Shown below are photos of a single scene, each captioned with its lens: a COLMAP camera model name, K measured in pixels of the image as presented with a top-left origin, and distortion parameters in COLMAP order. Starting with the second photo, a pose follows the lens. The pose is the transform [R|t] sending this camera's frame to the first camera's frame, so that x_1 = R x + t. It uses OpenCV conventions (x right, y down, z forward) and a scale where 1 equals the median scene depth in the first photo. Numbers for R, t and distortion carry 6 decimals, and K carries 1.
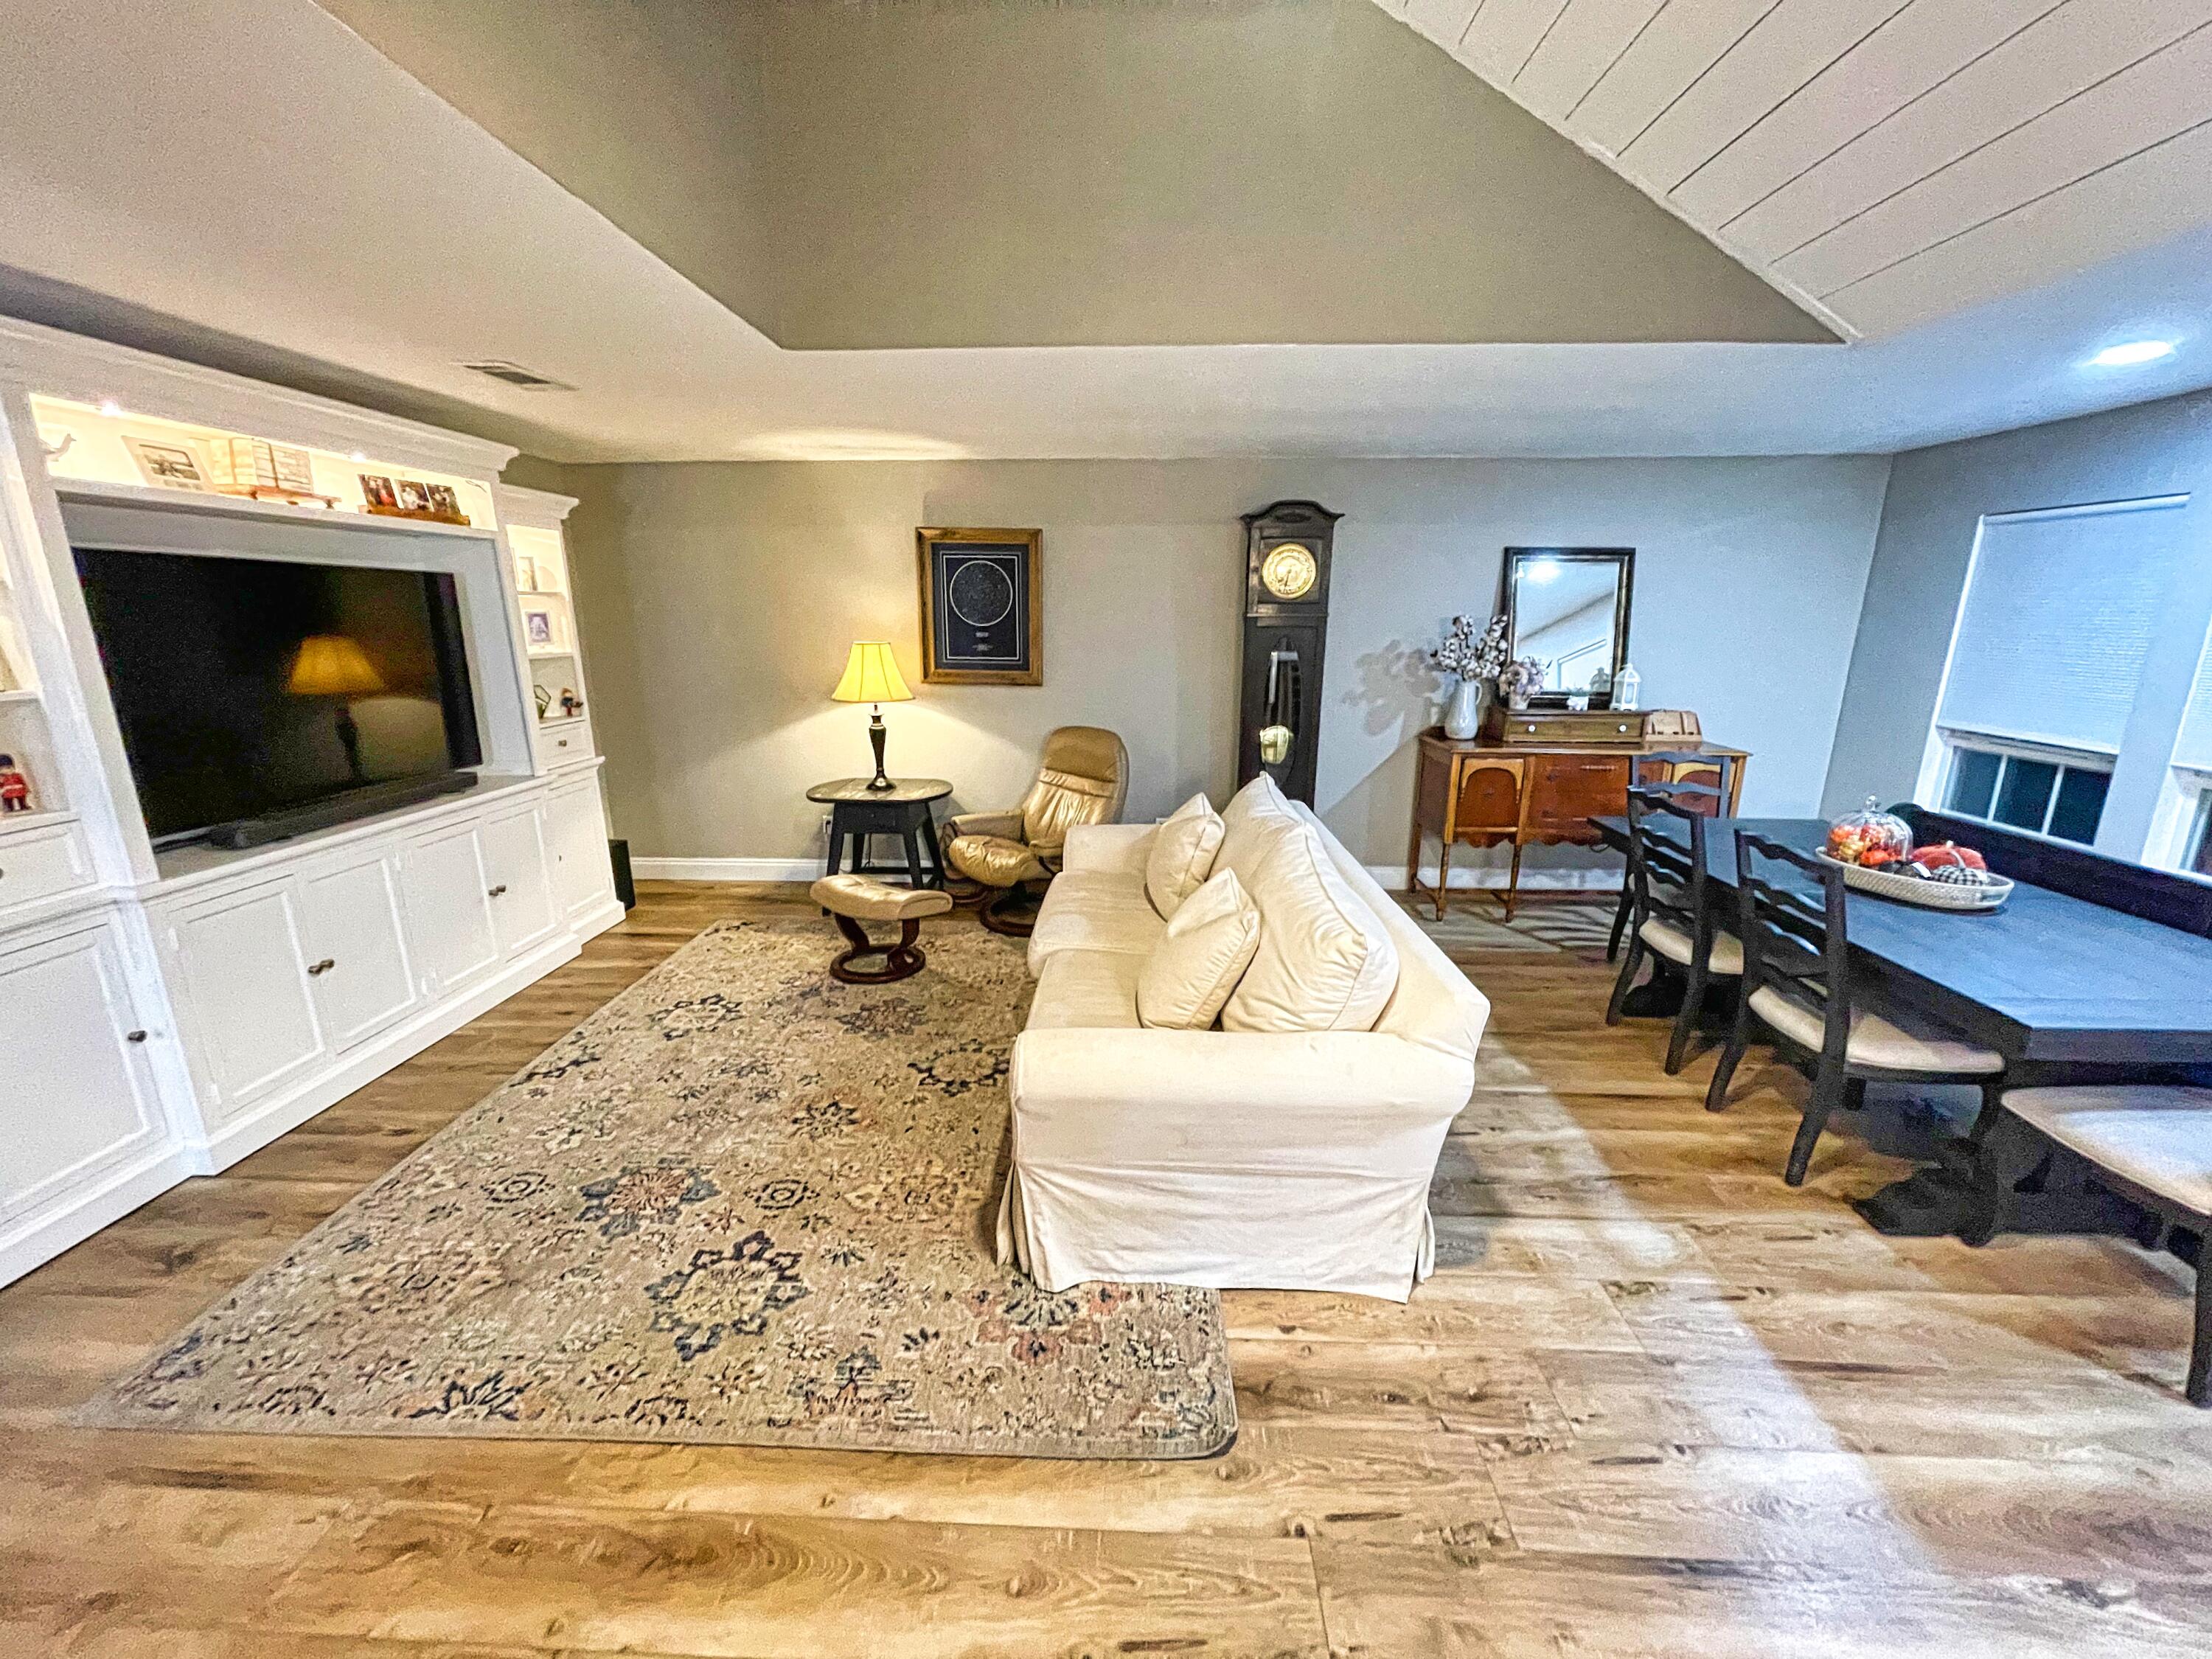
lens RADIAL K [[887.9, 0, 1104.4], [0, 887.9, 831.3], [0, 0, 1]] dist [-0.000468, 0.000185]
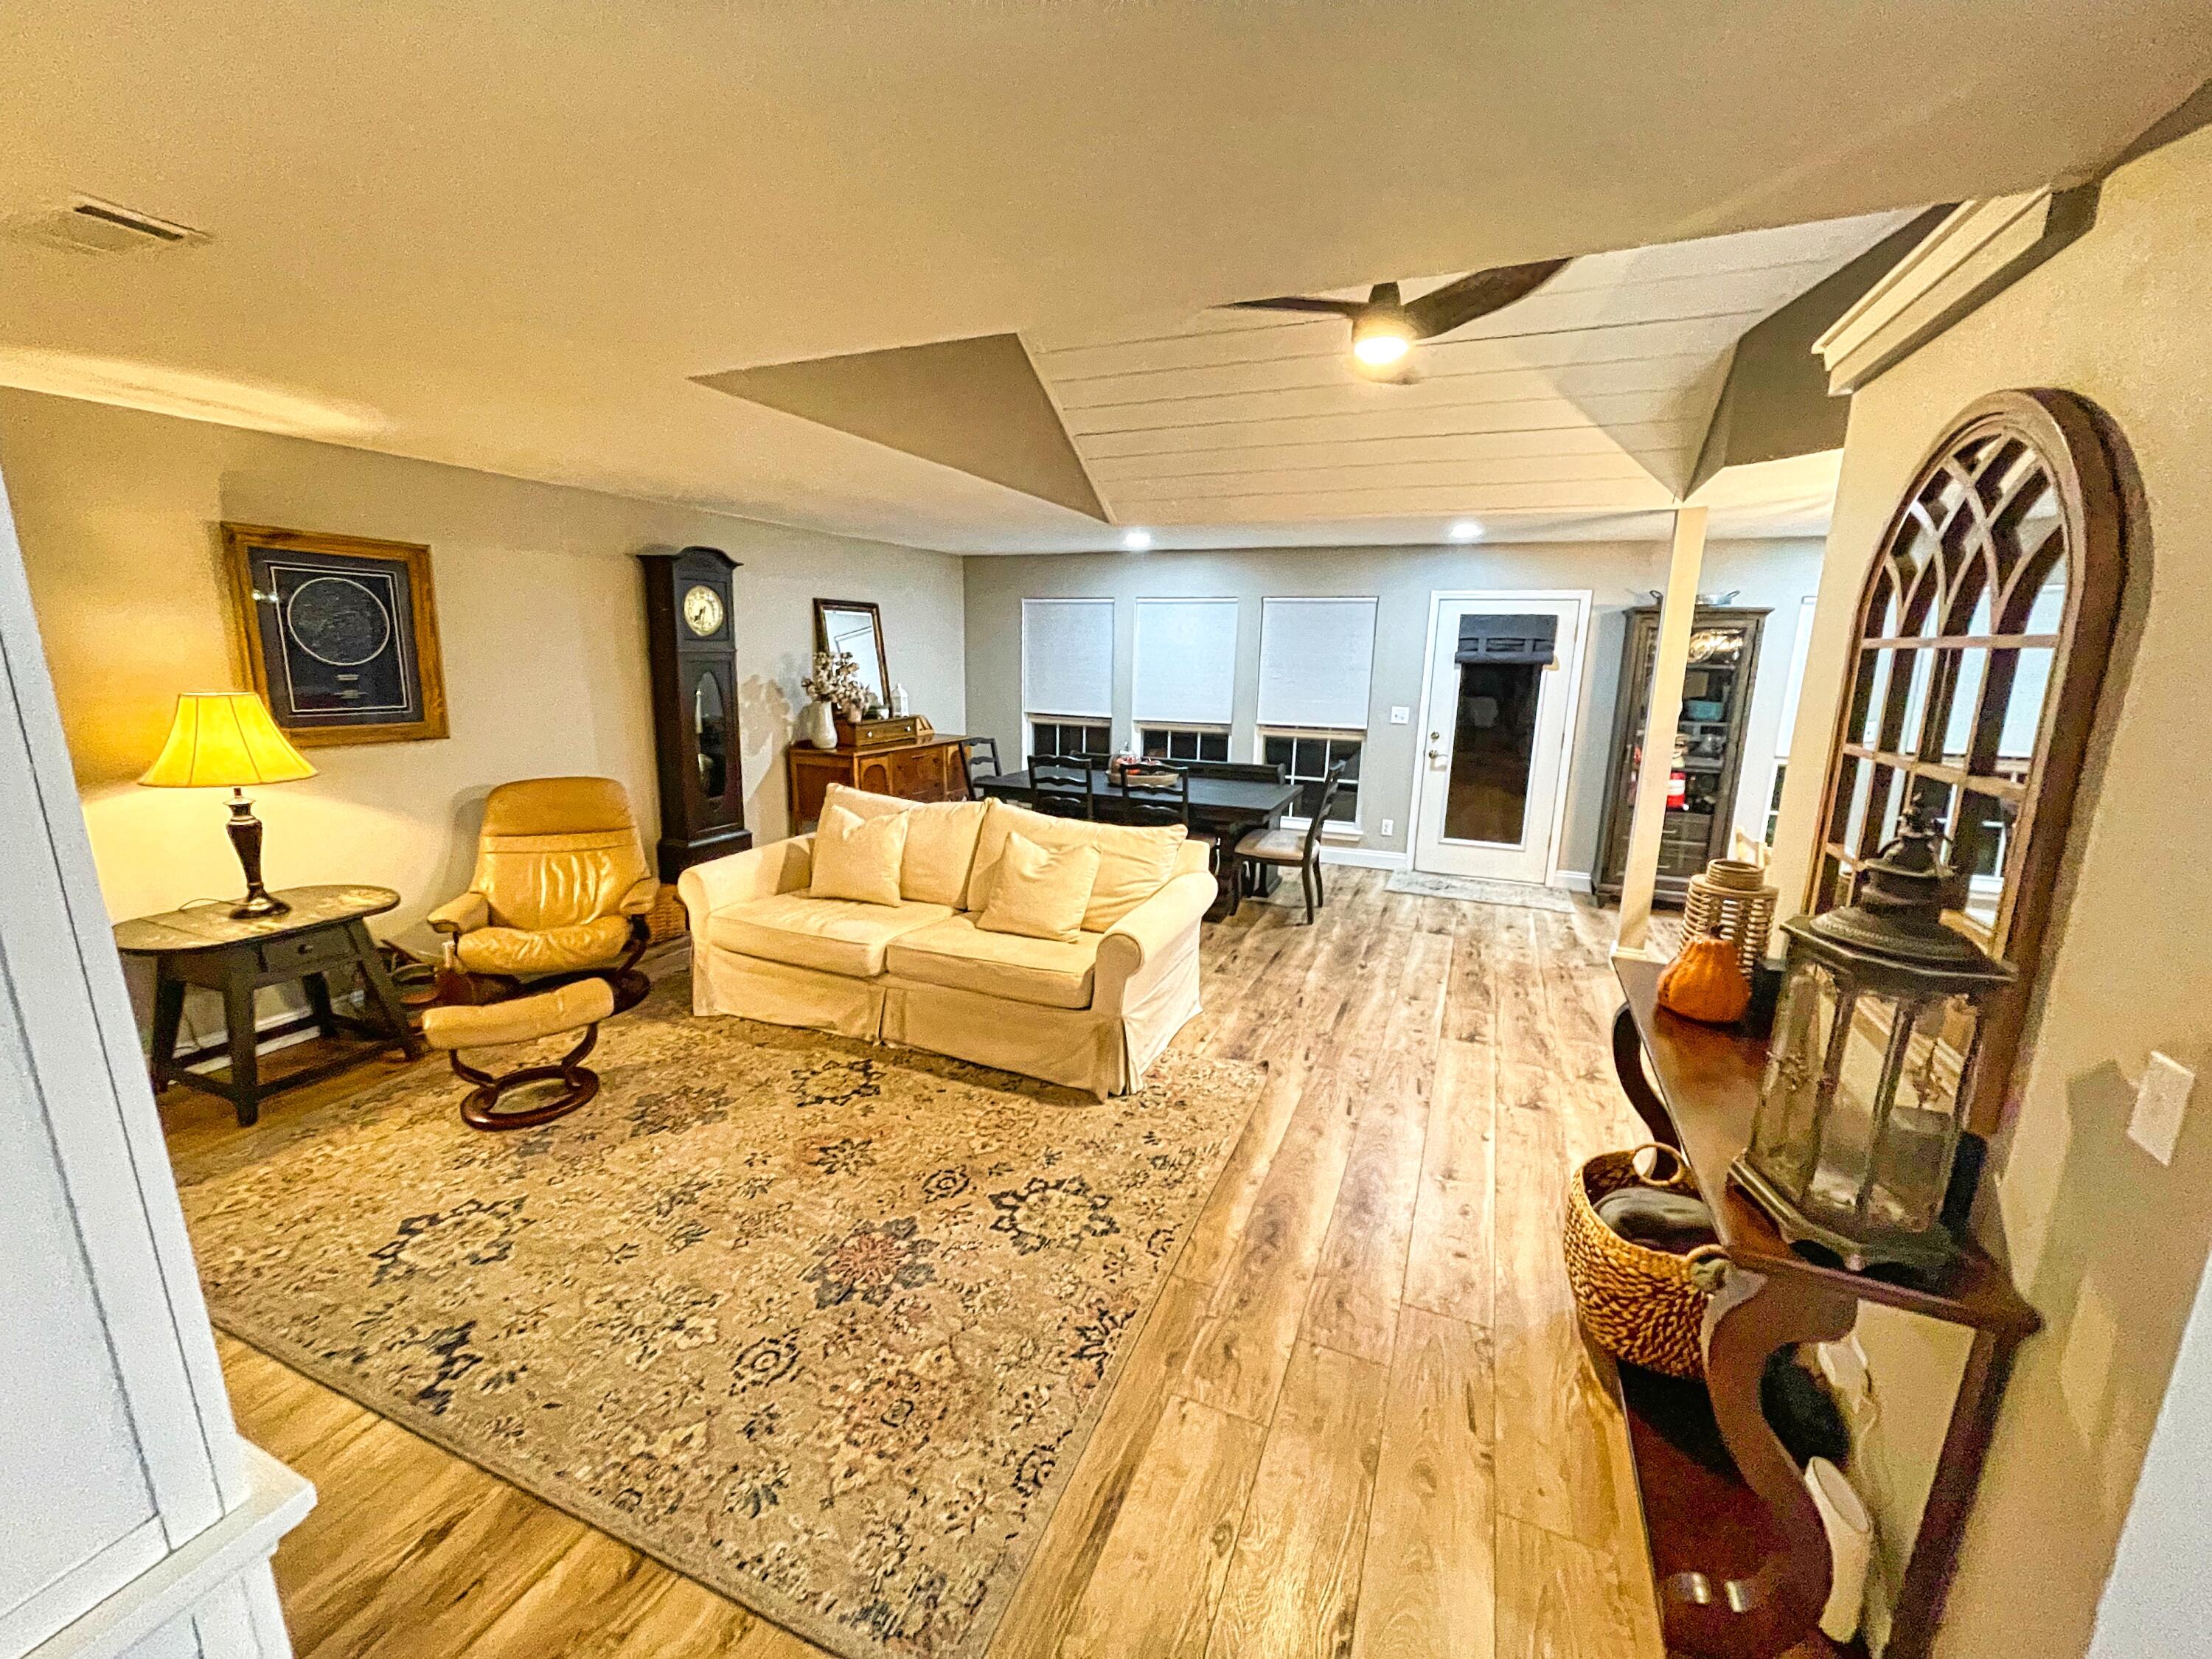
lens RADIAL K [[887.9, 0, 1104.6], [0, 887.9, 830.9], [0, 0, 1]] dist [-0.000468, 0.000185]
pose [[0.355216, -0.187037, 0.915882, -0.784572], [0.210744, 0.970578, 0.116471, -0.065912], [-0.910719, 0.151644, 0.384181, 0.213731]]
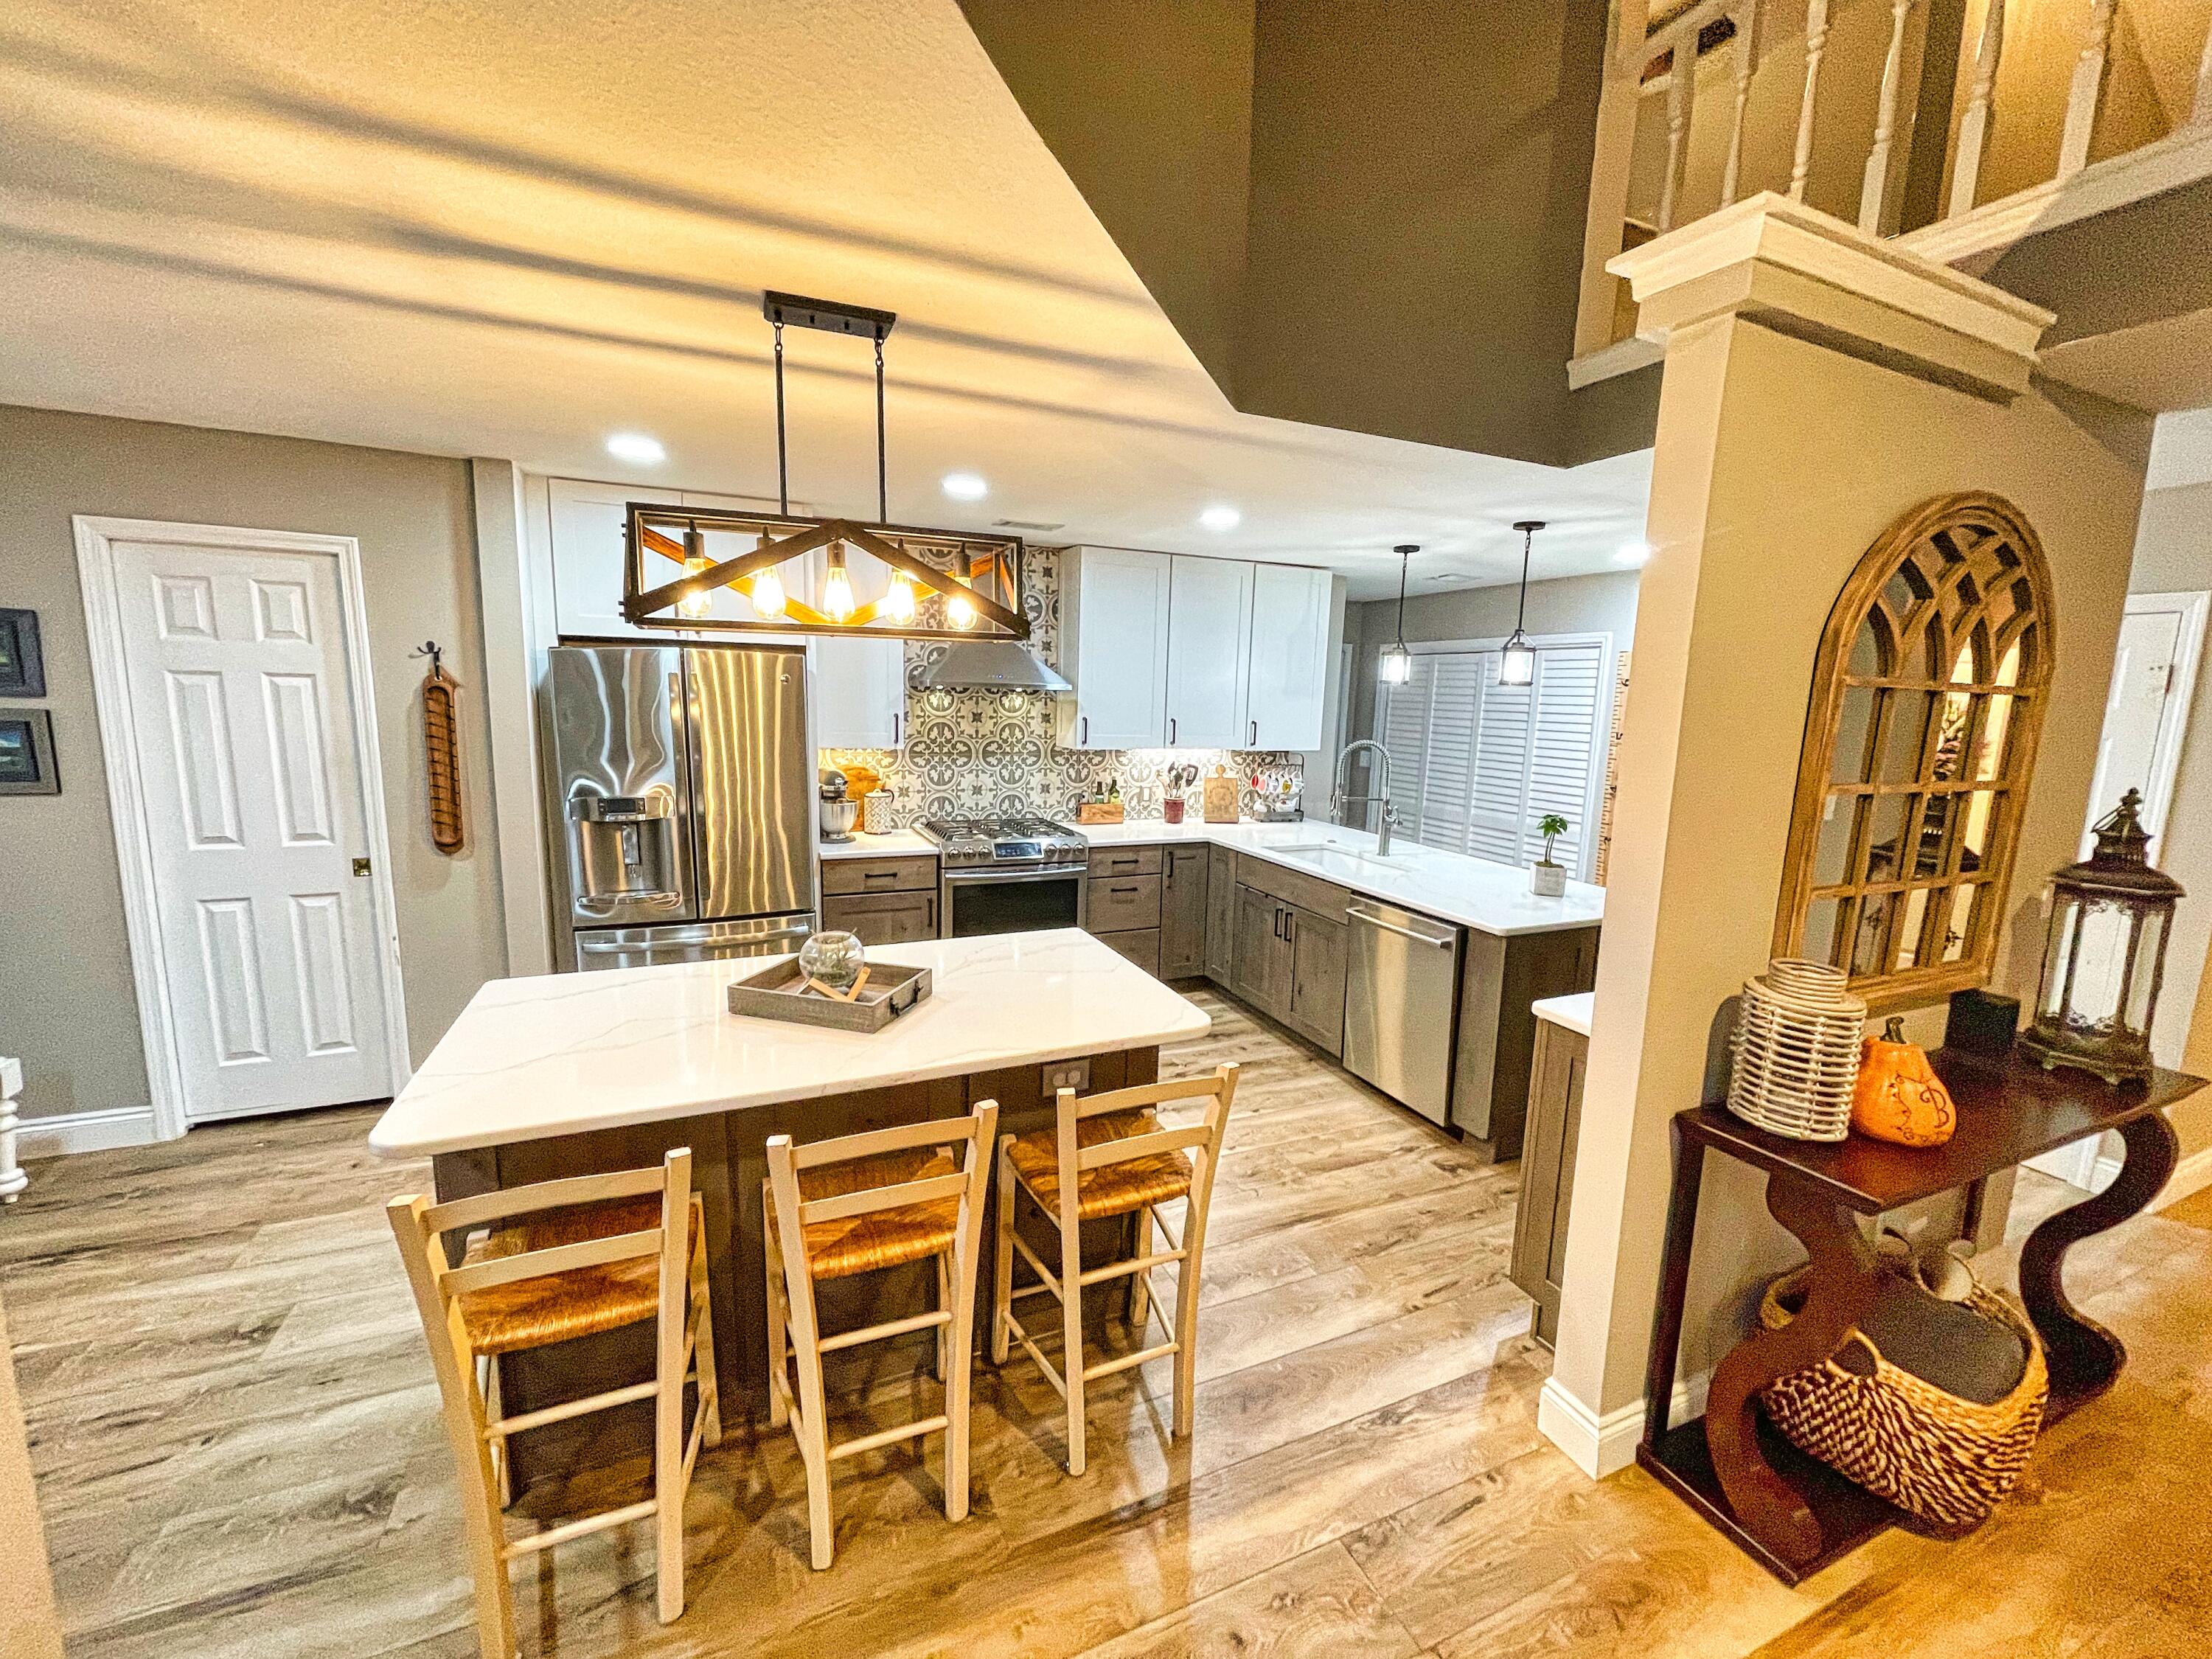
lens RADIAL K [[887.9, 0, 1105.9], [0, 887.9, 828.6], [0, 0, 1]] dist [-0.000468, 0.000185]
pose [[-0.896391, 0.039206, -0.441528, 0.388877], [-0.137705, 0.922165, 0.361453, -0.063380], [0.421333, 0.384804, -0.821221, 0.250878]]
